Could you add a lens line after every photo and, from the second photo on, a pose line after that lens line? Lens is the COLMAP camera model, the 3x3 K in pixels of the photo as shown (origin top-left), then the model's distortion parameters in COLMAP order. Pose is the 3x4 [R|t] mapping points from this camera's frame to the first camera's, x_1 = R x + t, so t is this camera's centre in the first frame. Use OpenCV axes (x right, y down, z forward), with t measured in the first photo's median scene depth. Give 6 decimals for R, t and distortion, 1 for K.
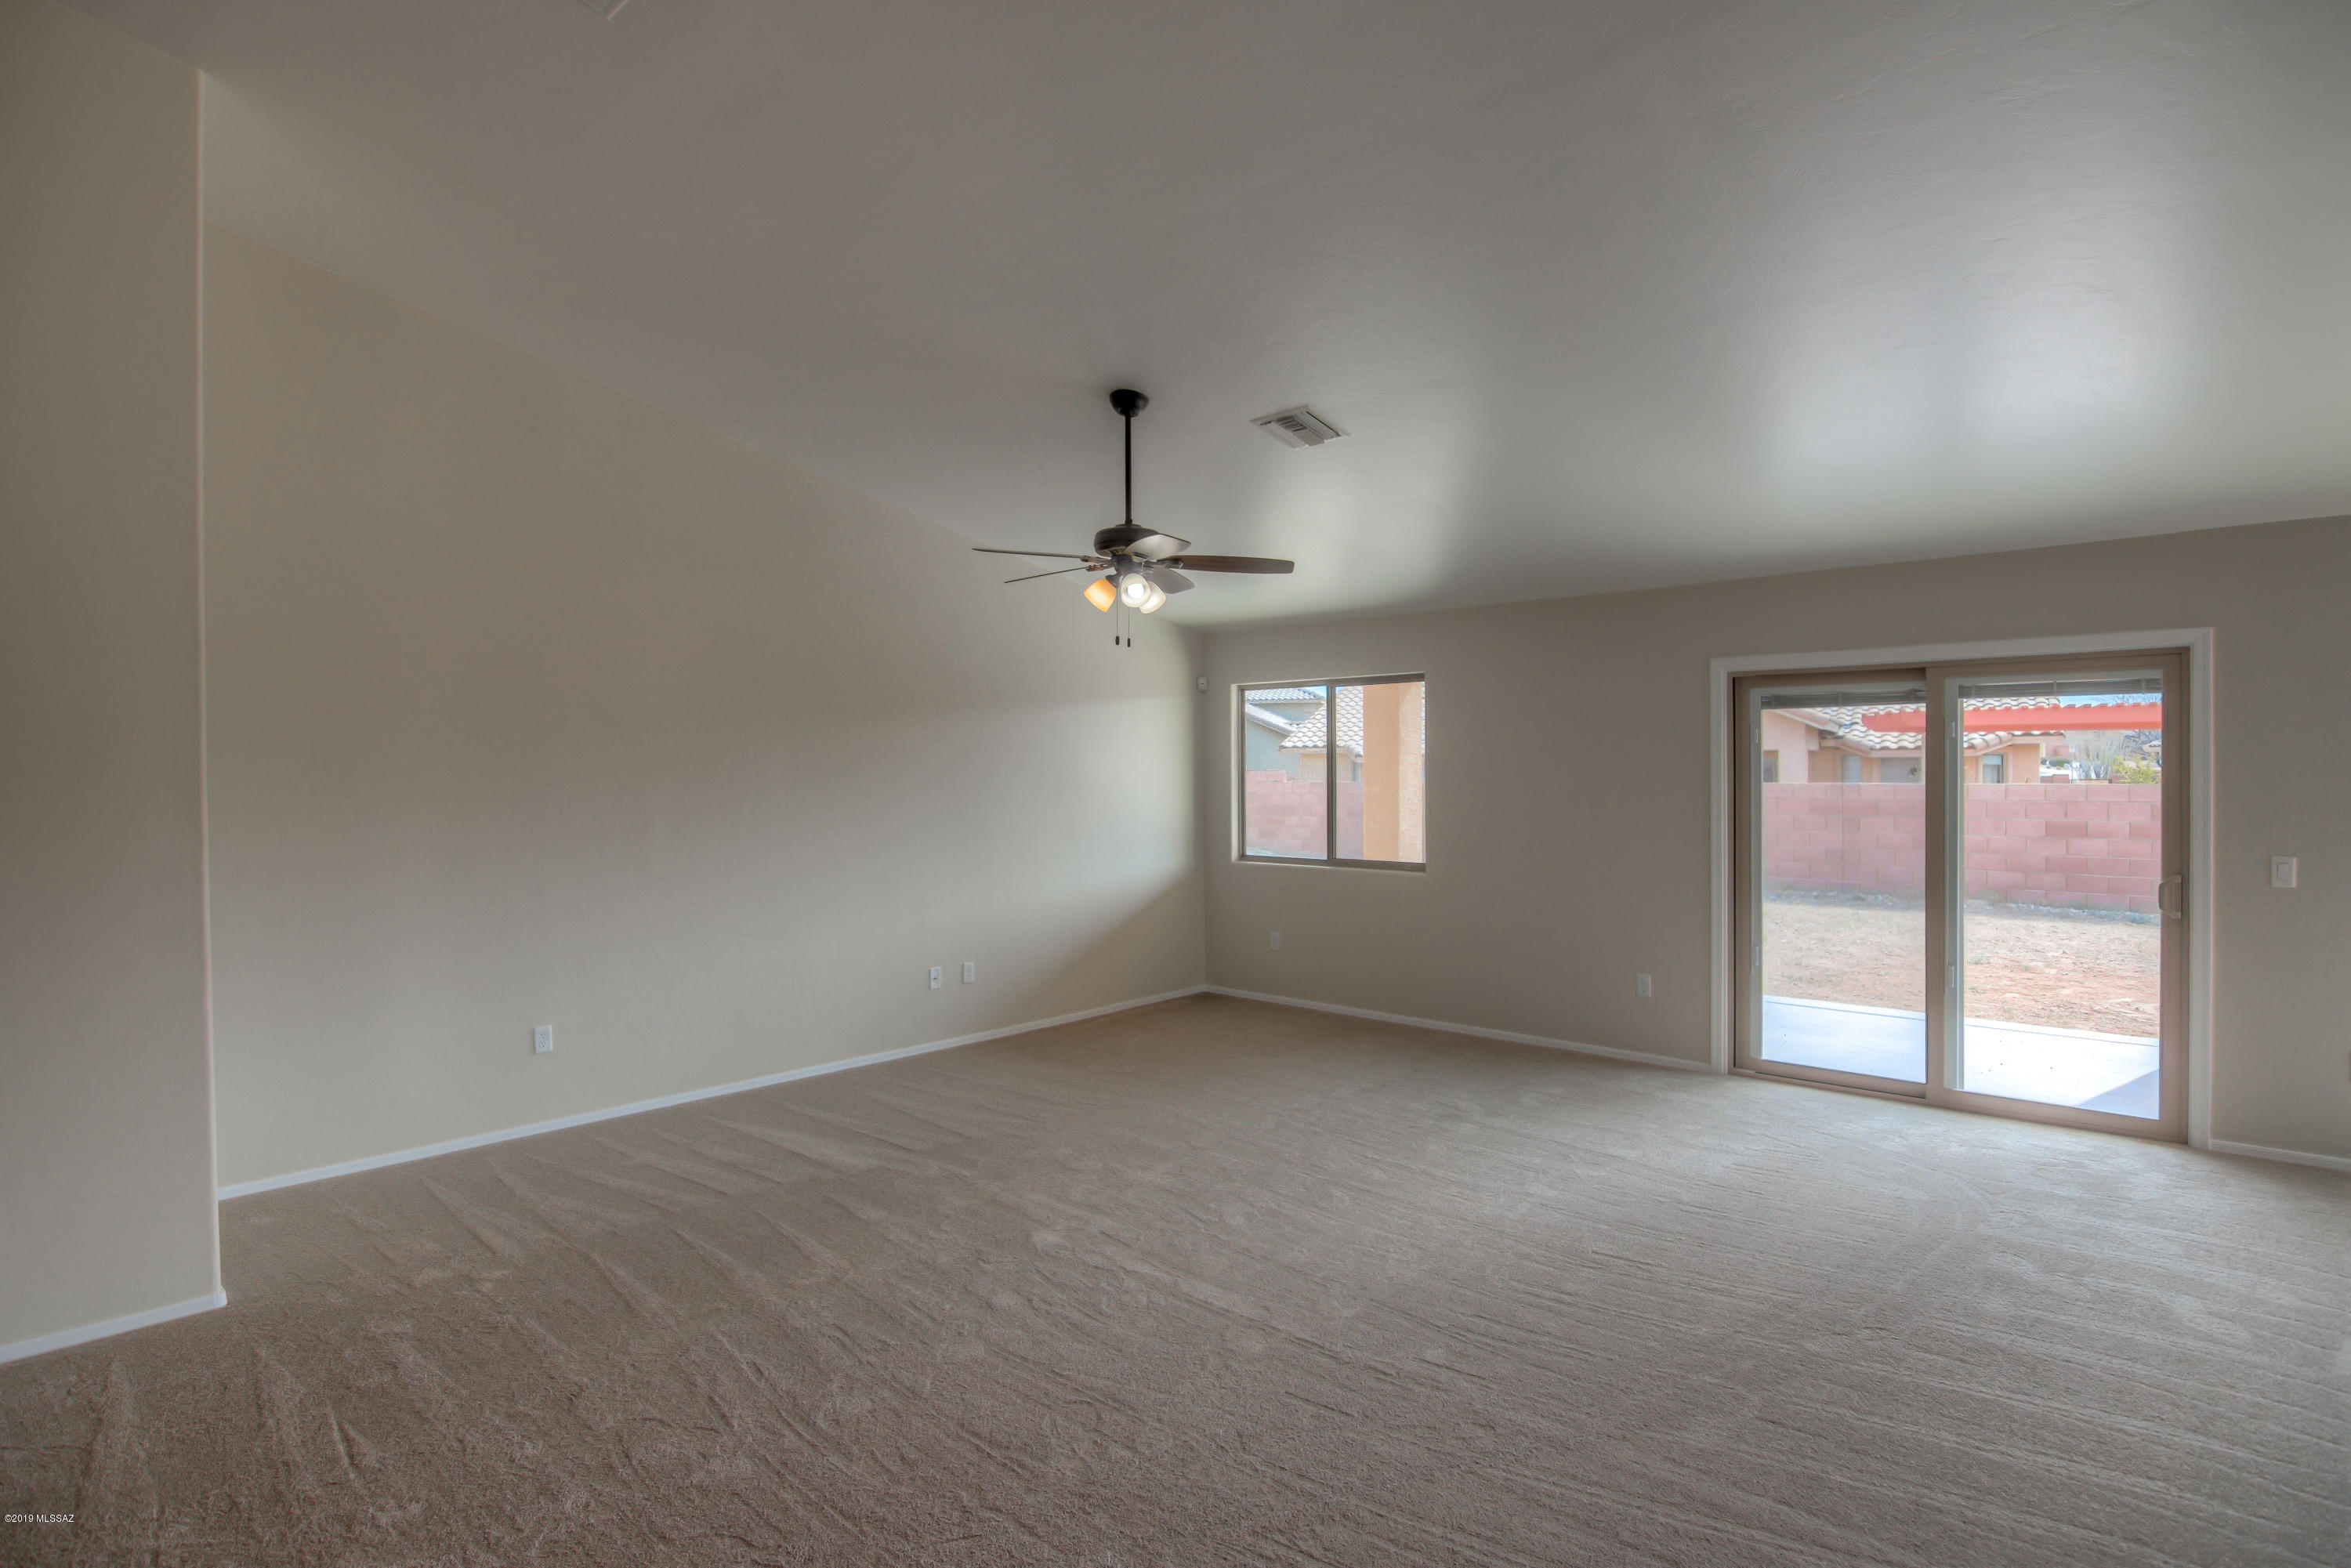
lens RADIAL K [[1242.3, 0, 1169.7], [0, 1242.3, 759.4], [0, 0, 1]] dist [-0.001137, -0.001077]
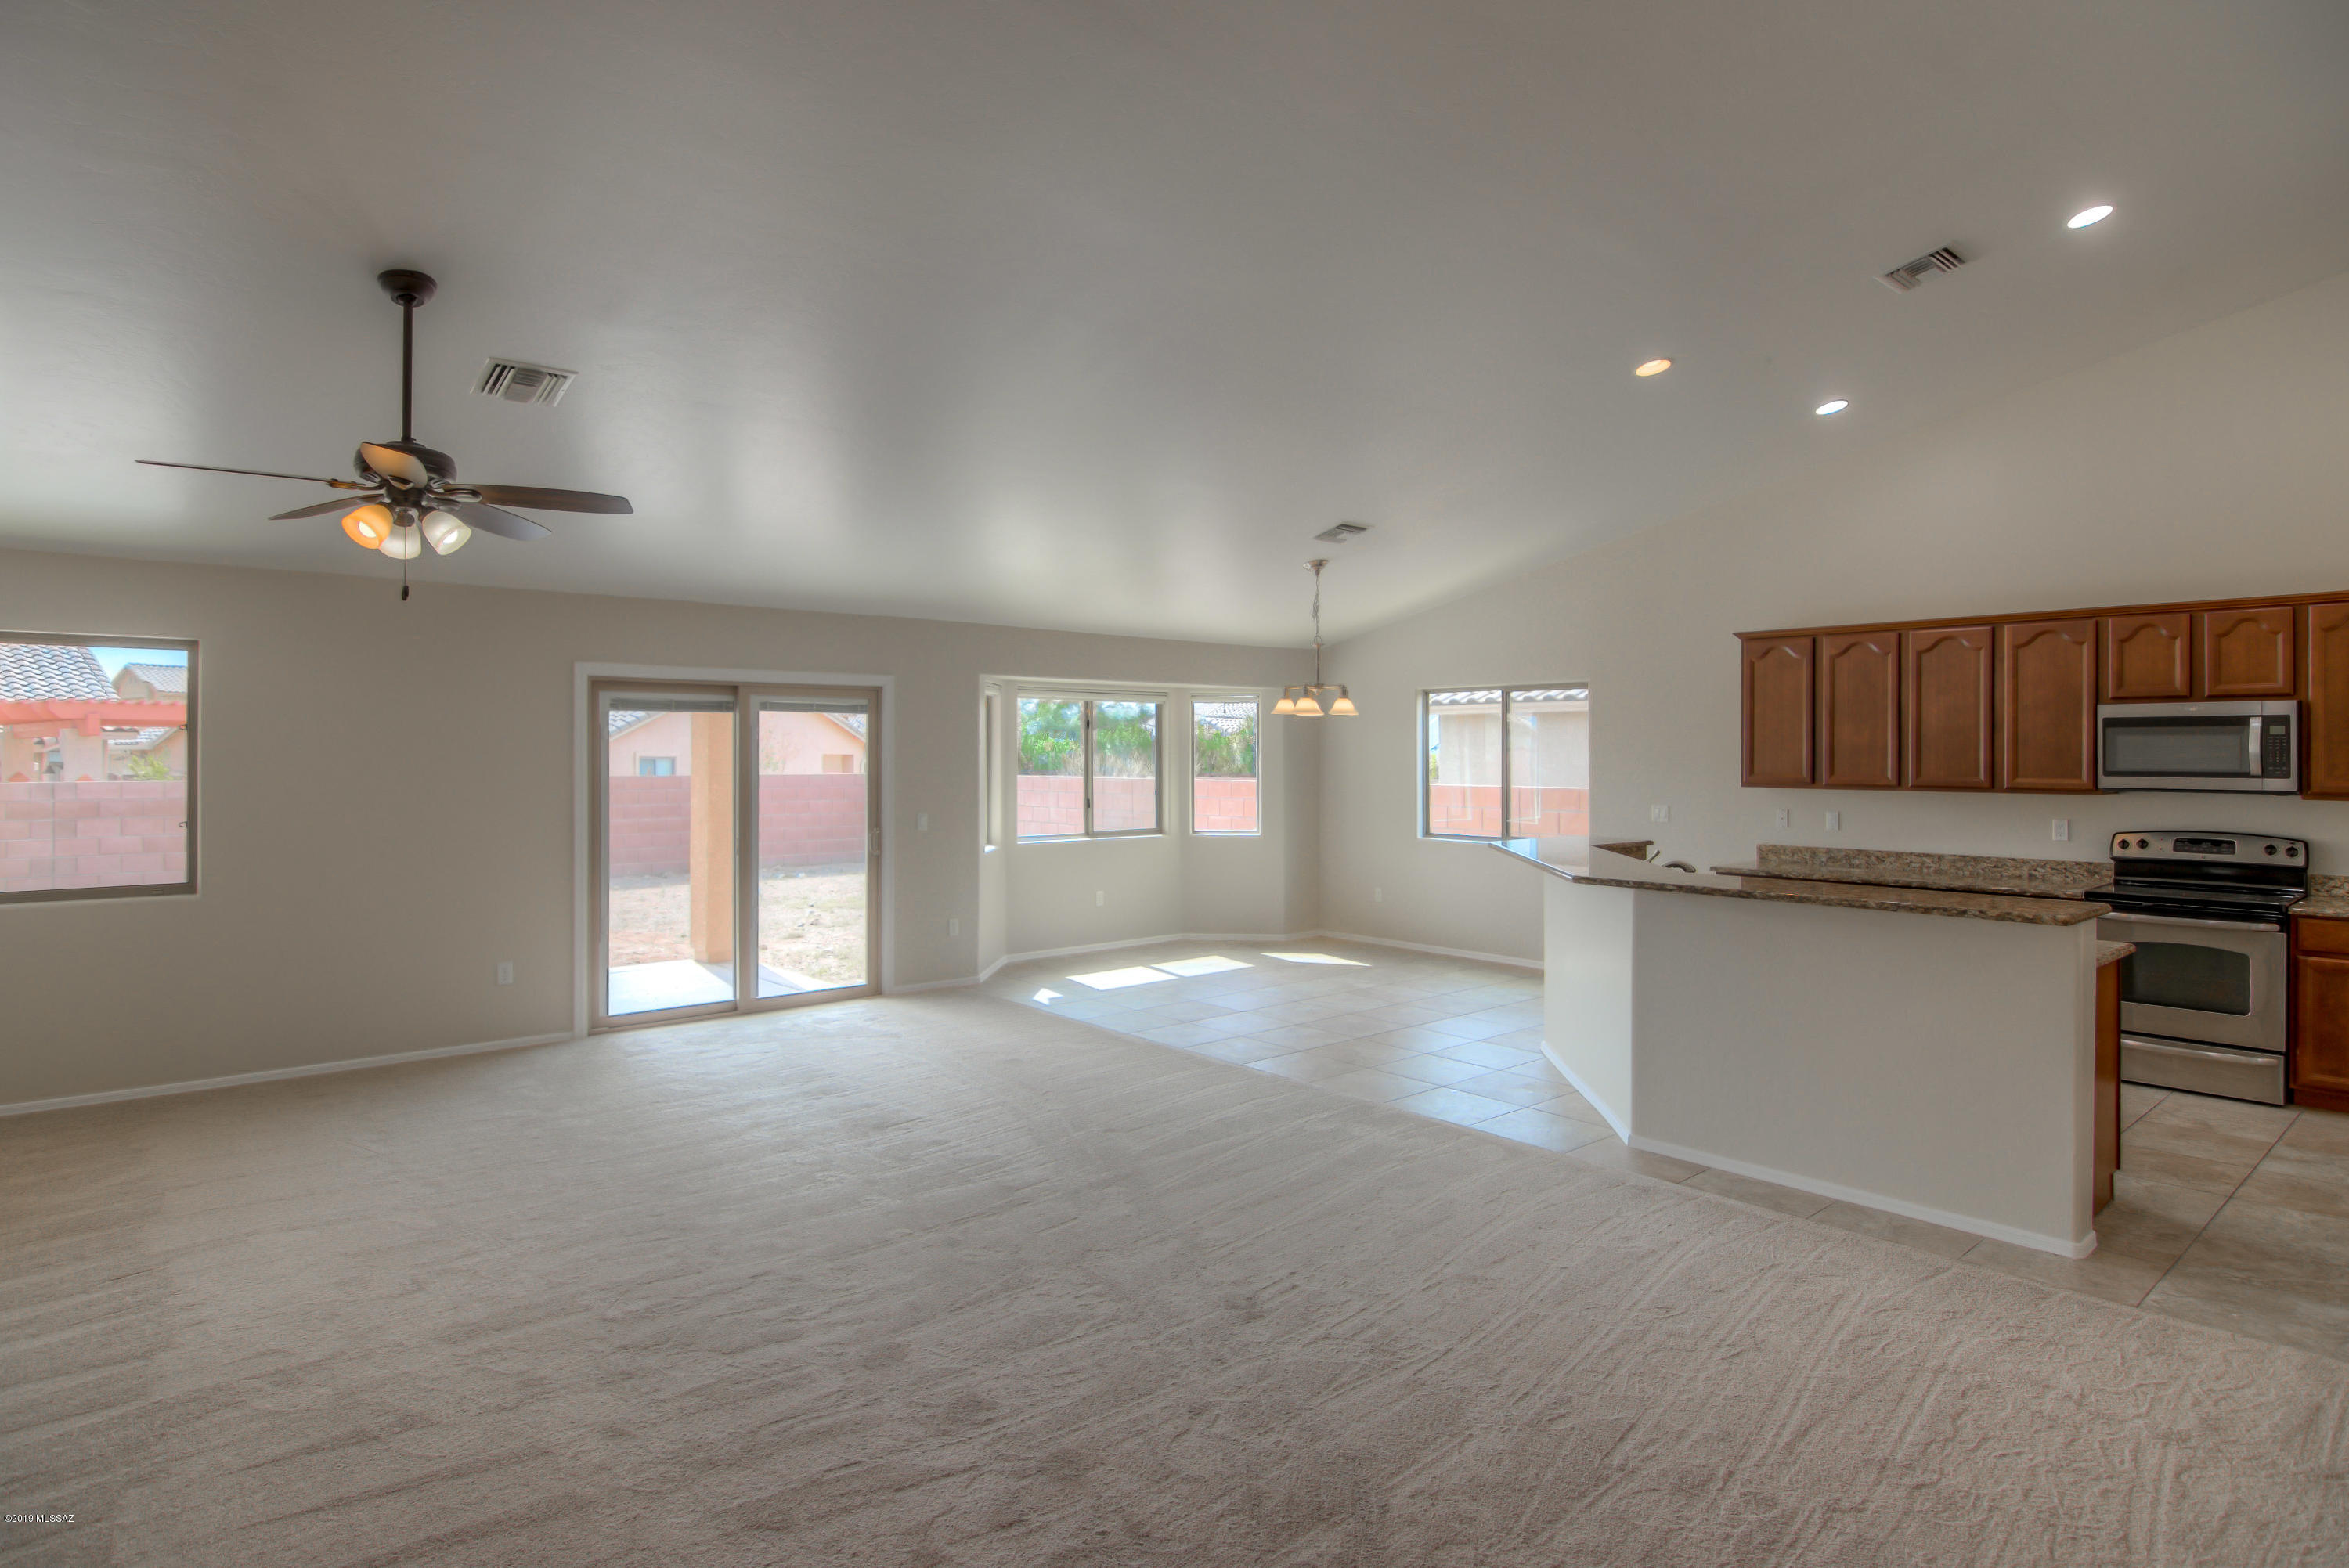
lens RADIAL K [[1241.2, 0, 1168.7], [0, 1241.2, 759.4], [0, 0, 1]] dist [-0.001137, -0.001077]
pose [[0.117696, 0.004252, 0.993041, -0.651556], [-0.005336, 0.999979, -0.003650, 0.007010], [-0.993035, -0.004869, 0.117717, 0.385936]]
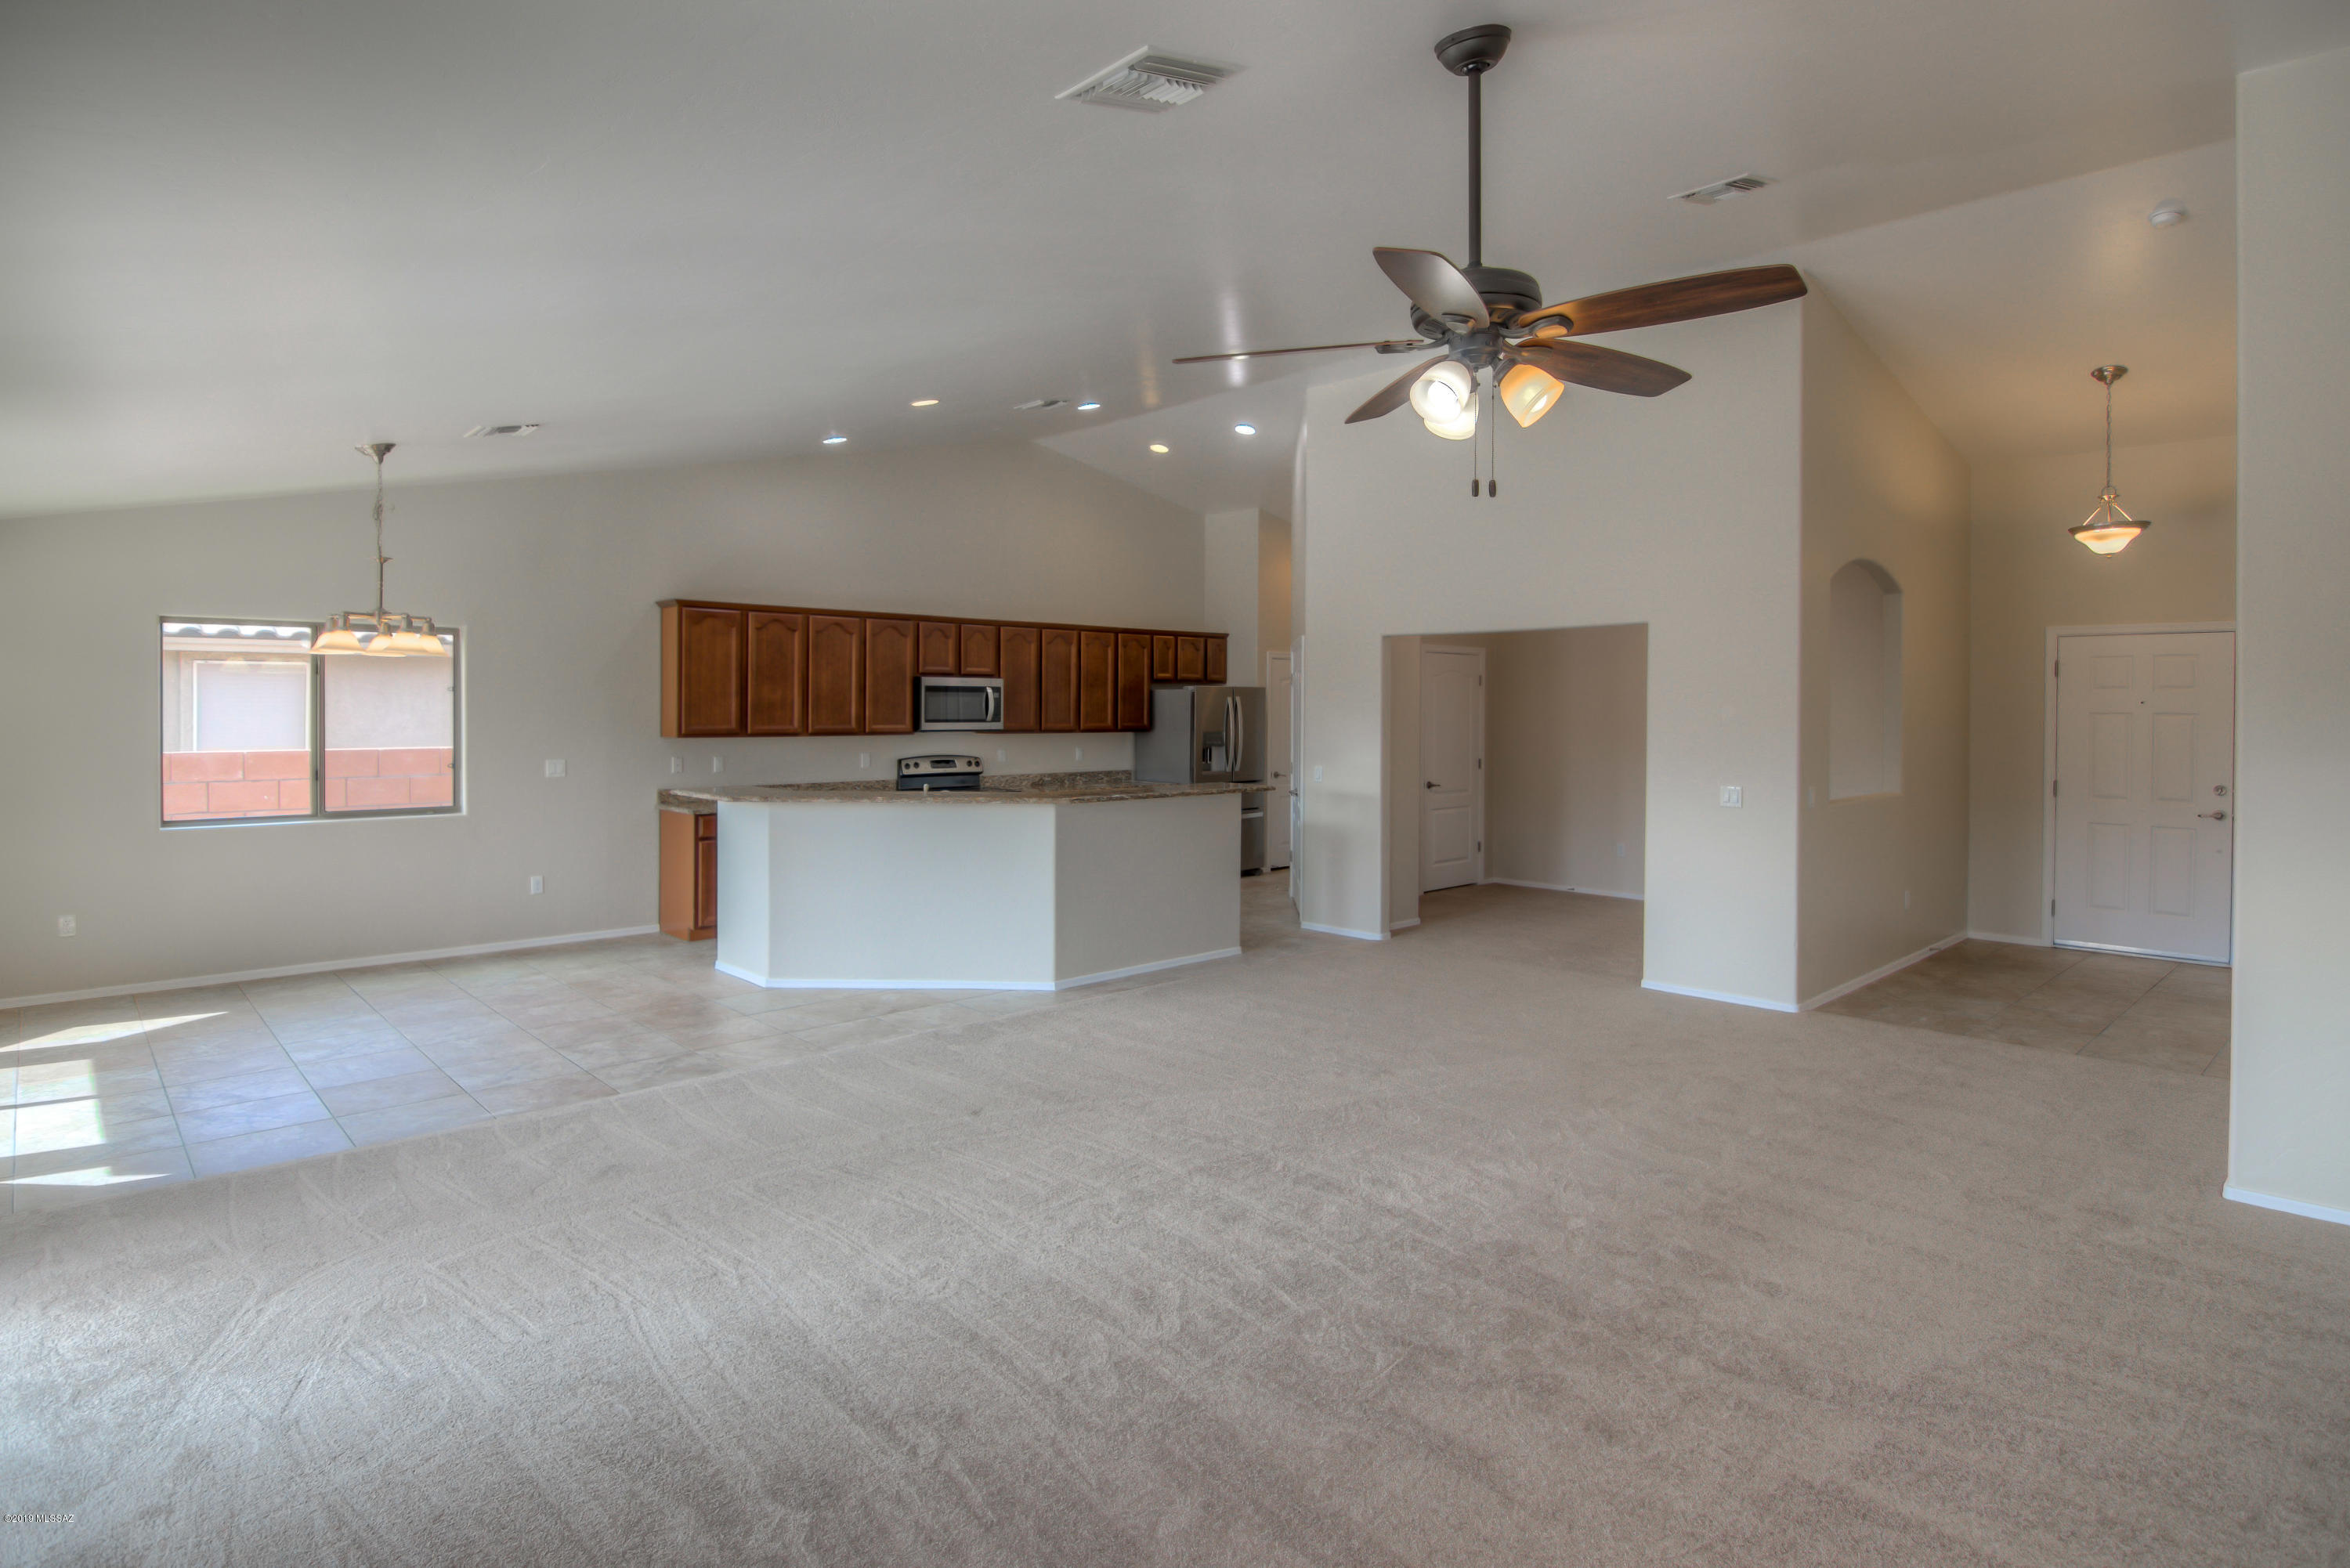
lens RADIAL K [[1245.2, 0, 1175.2], [0, 1245.2, 724.6], [0, 0, 1]] dist [-0.000342, -0.000218]
pose [[-0.997132, 0.008557, 0.075199, 0.019016], [0.008945, 0.999948, 0.004825, 0.010821], [-0.075153, 0.005483, -0.997157, 1.341408]]
